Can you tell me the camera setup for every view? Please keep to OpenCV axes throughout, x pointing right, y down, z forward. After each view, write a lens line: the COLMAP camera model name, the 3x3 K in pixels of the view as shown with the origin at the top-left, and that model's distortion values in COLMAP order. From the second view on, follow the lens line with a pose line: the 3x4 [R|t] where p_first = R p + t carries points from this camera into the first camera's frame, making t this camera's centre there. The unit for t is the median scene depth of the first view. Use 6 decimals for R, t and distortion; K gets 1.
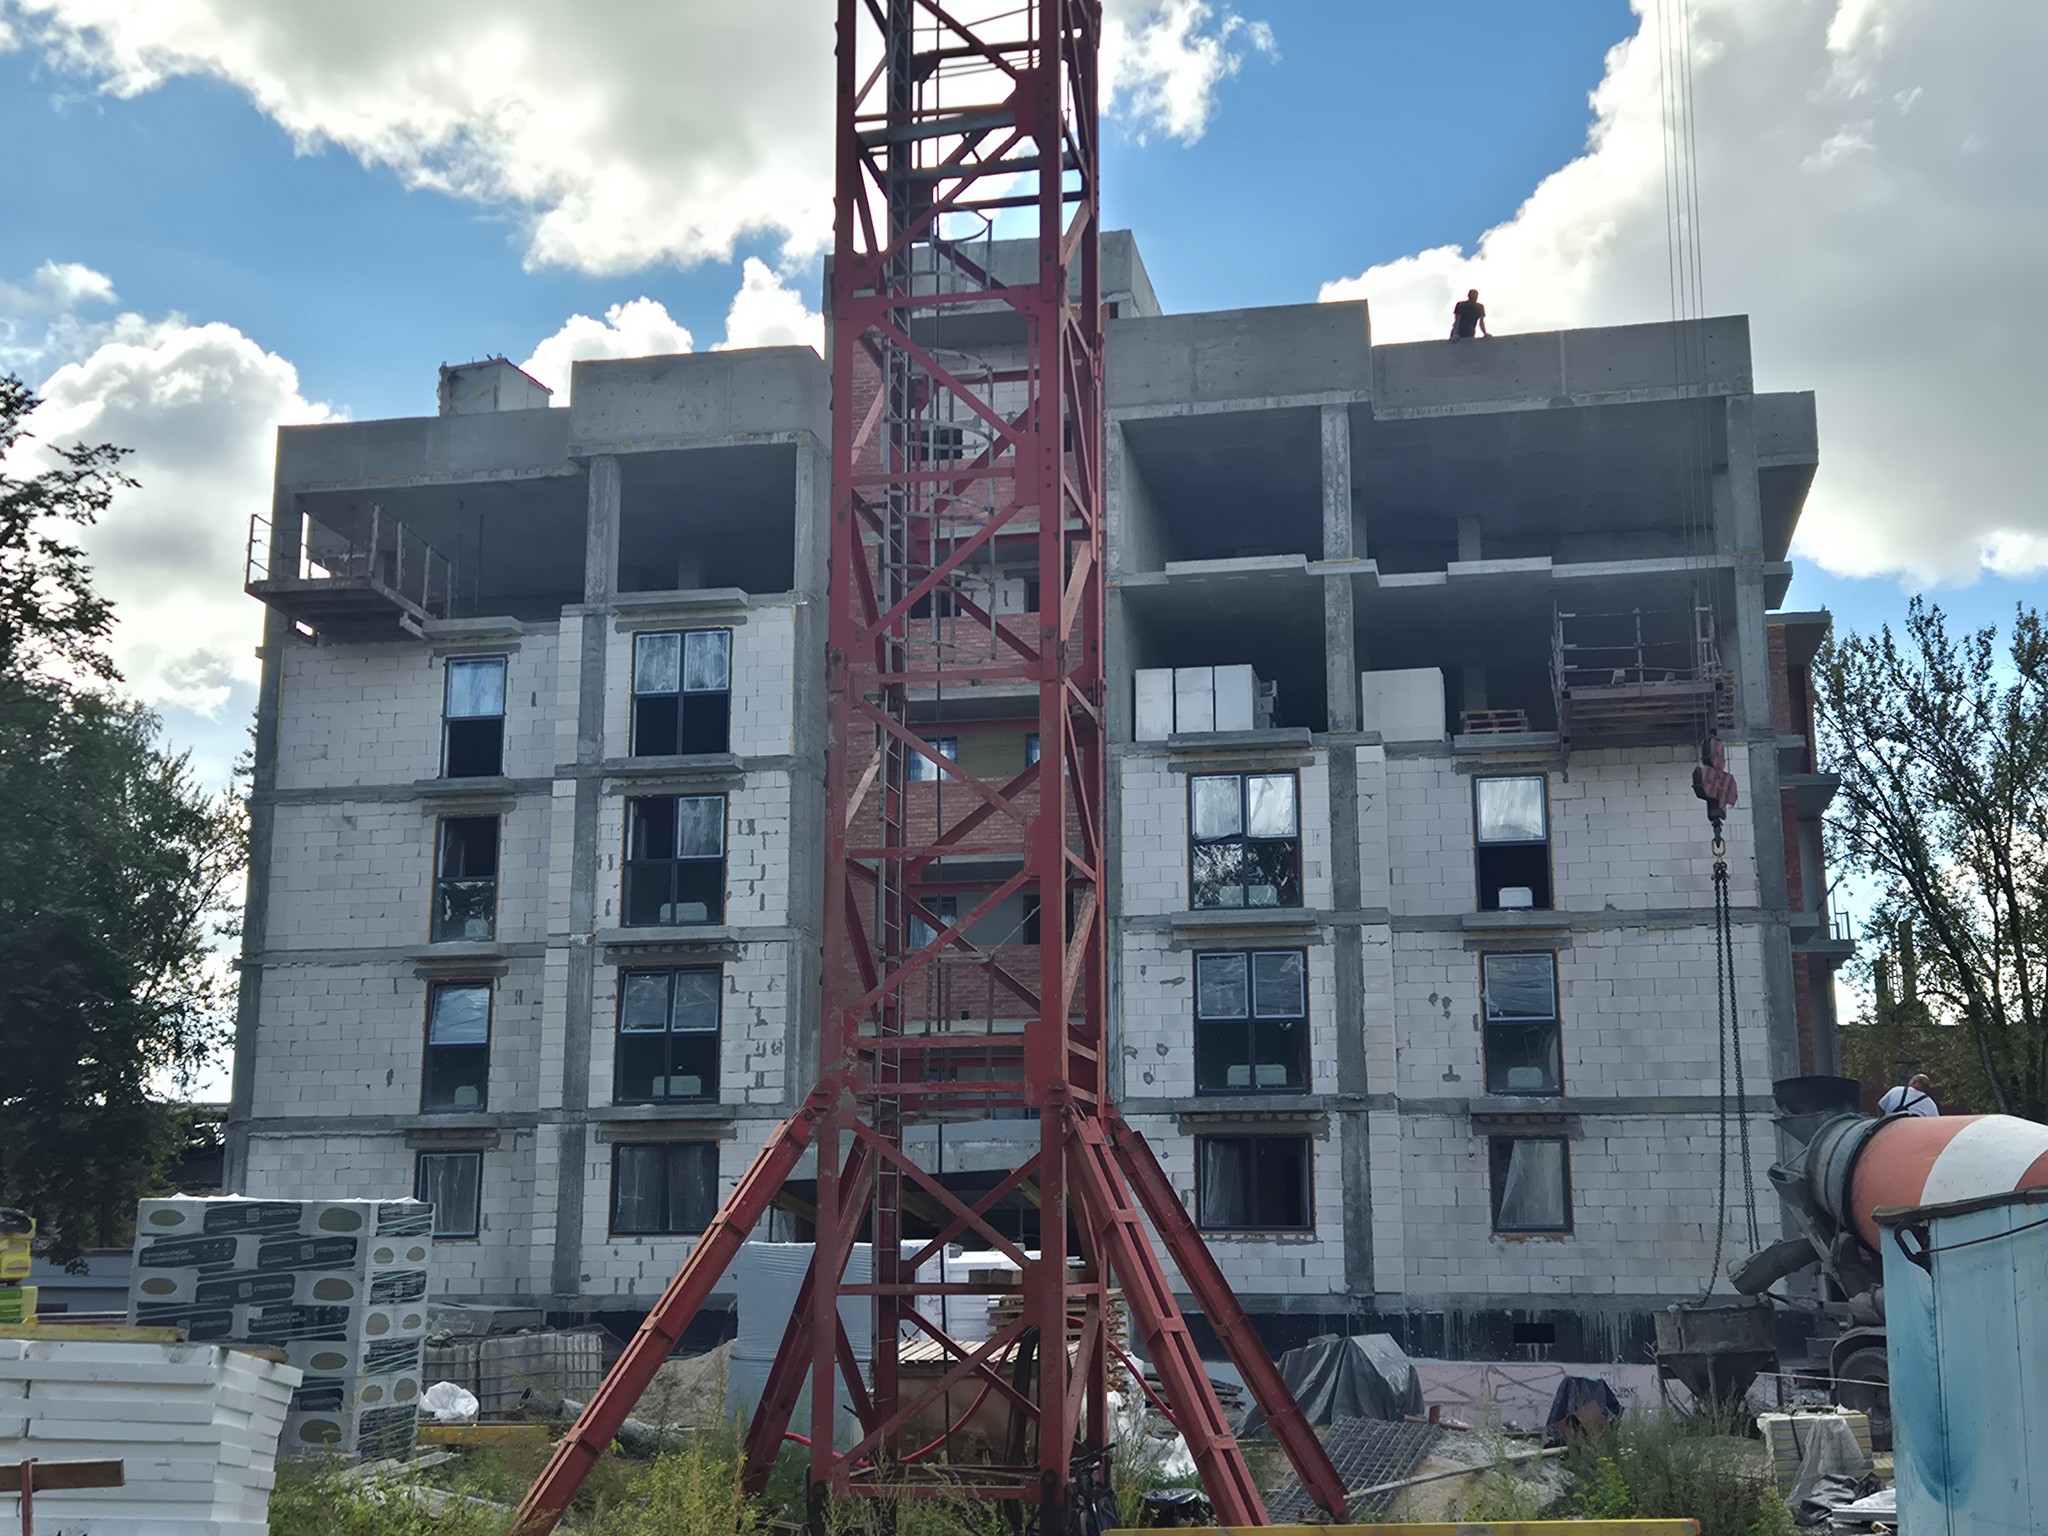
lens RADIAL K [[2372.0, 0, 1024.0], [0, 2372.0, 768.0], [0, 0, 1]] dist [0.123551, -0.011552]
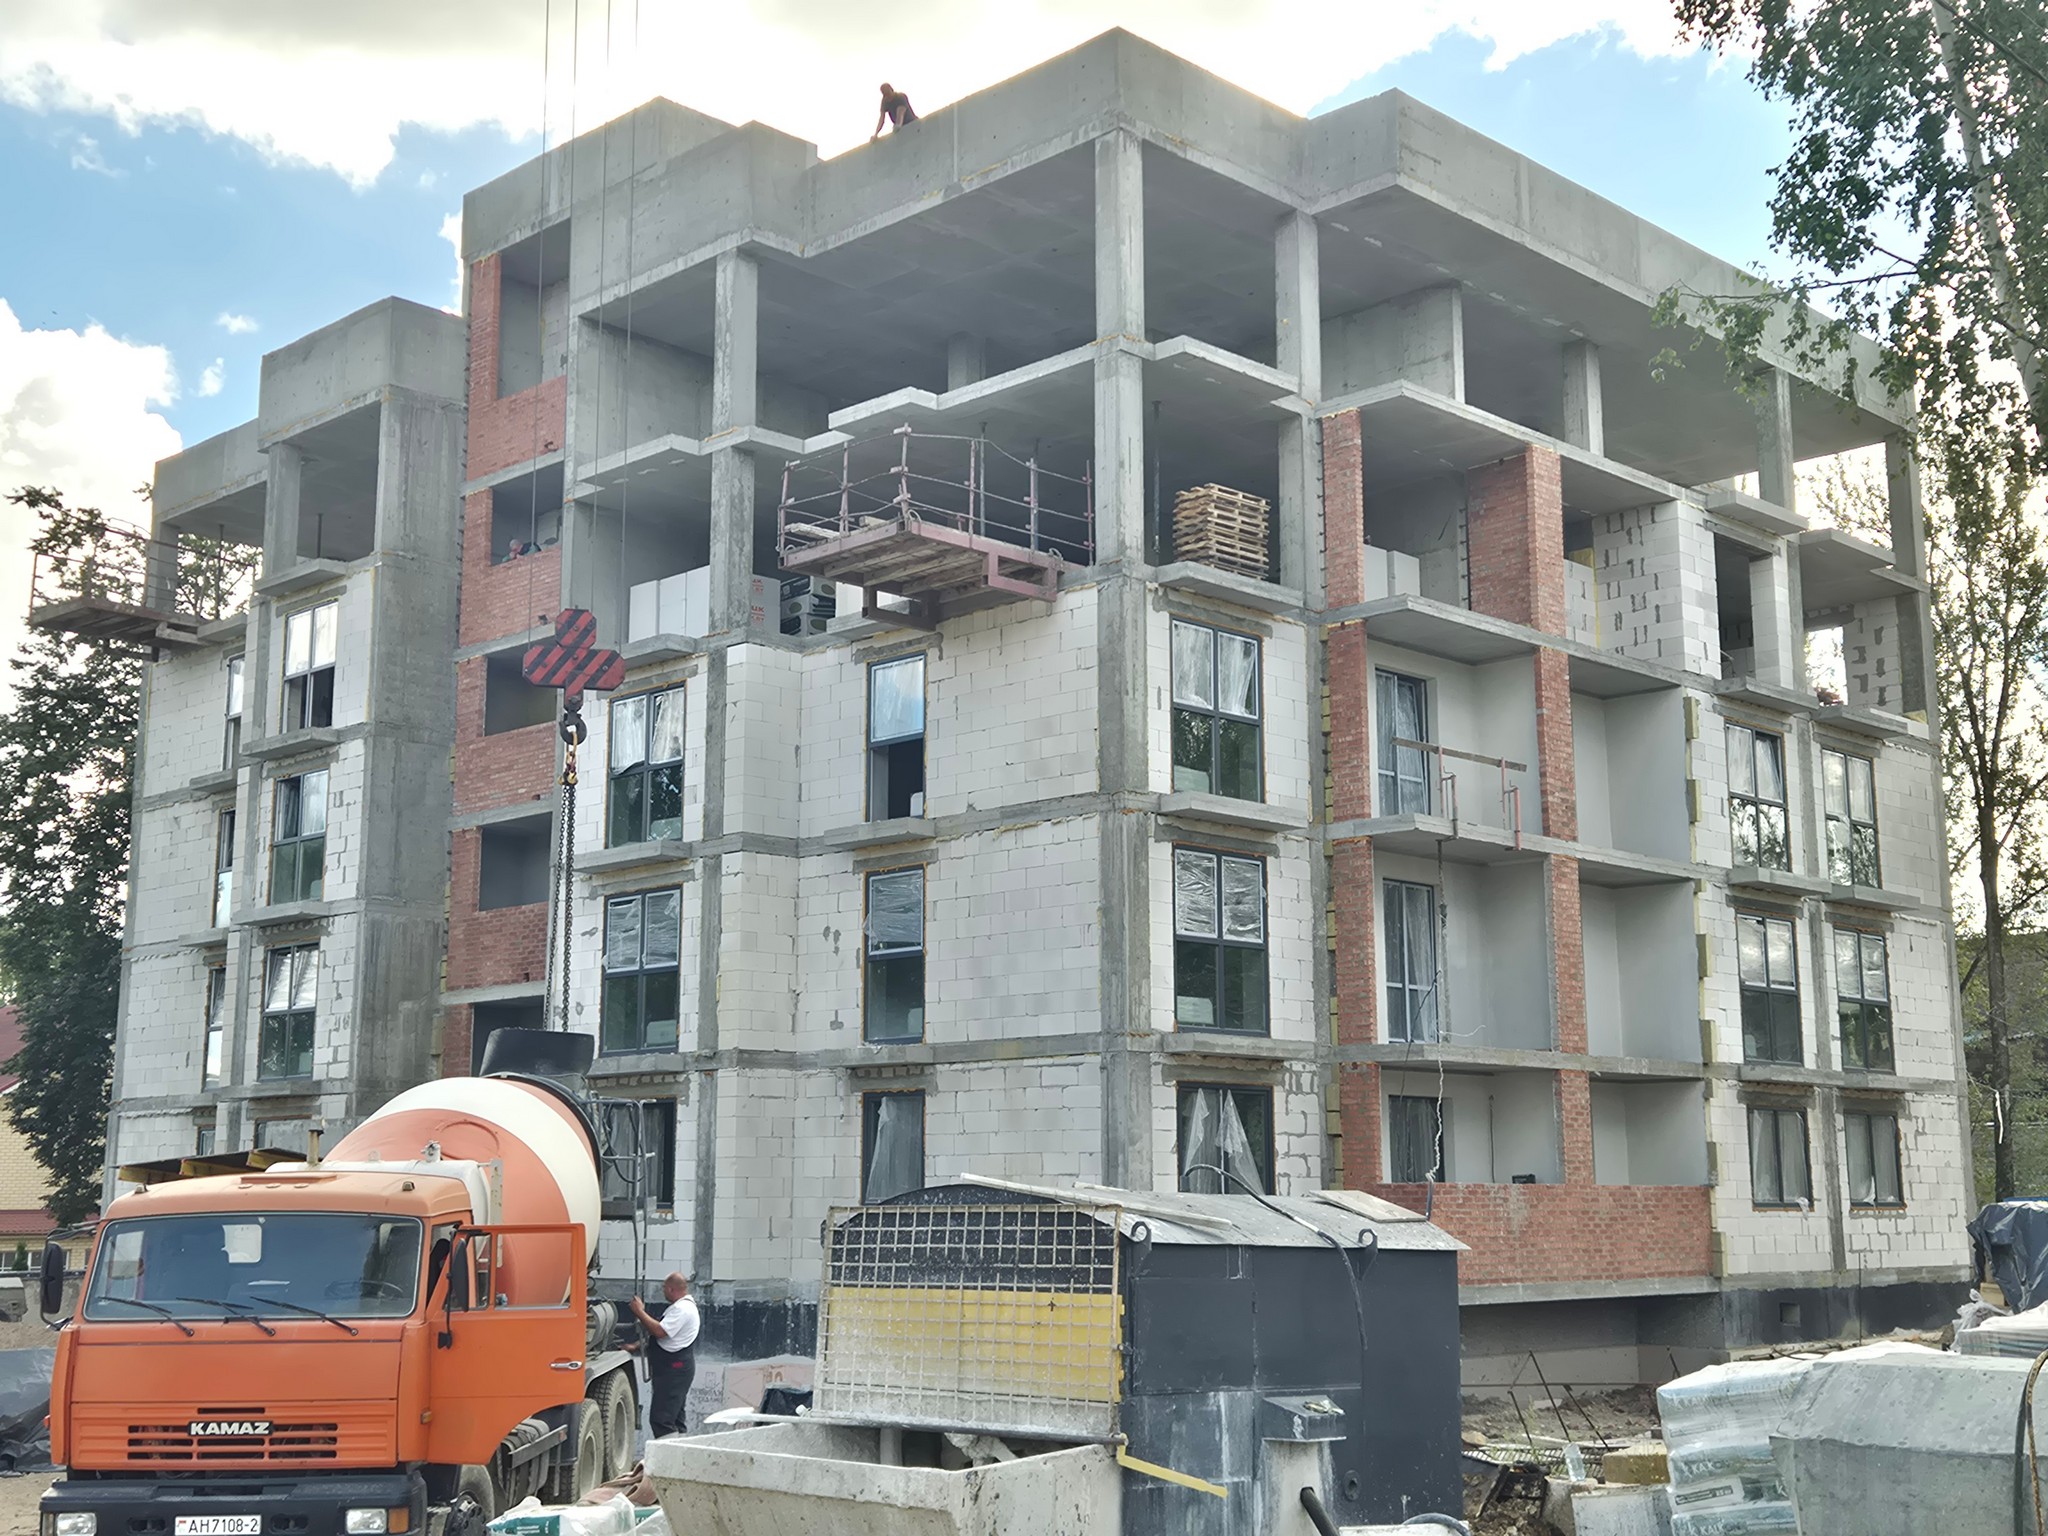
lens RADIAL K [[2372.0, 0, 1024.0], [0, 2372.0, 768.0], [0, 0, 1]] dist [0.123551, -0.011552]
pose [[0.835386, -0.096045, -0.541208, 0.695546], [0.113231, 0.993567, -0.001545, 0.048054], [0.537875, -0.059991, 0.840887, 0.333321]]
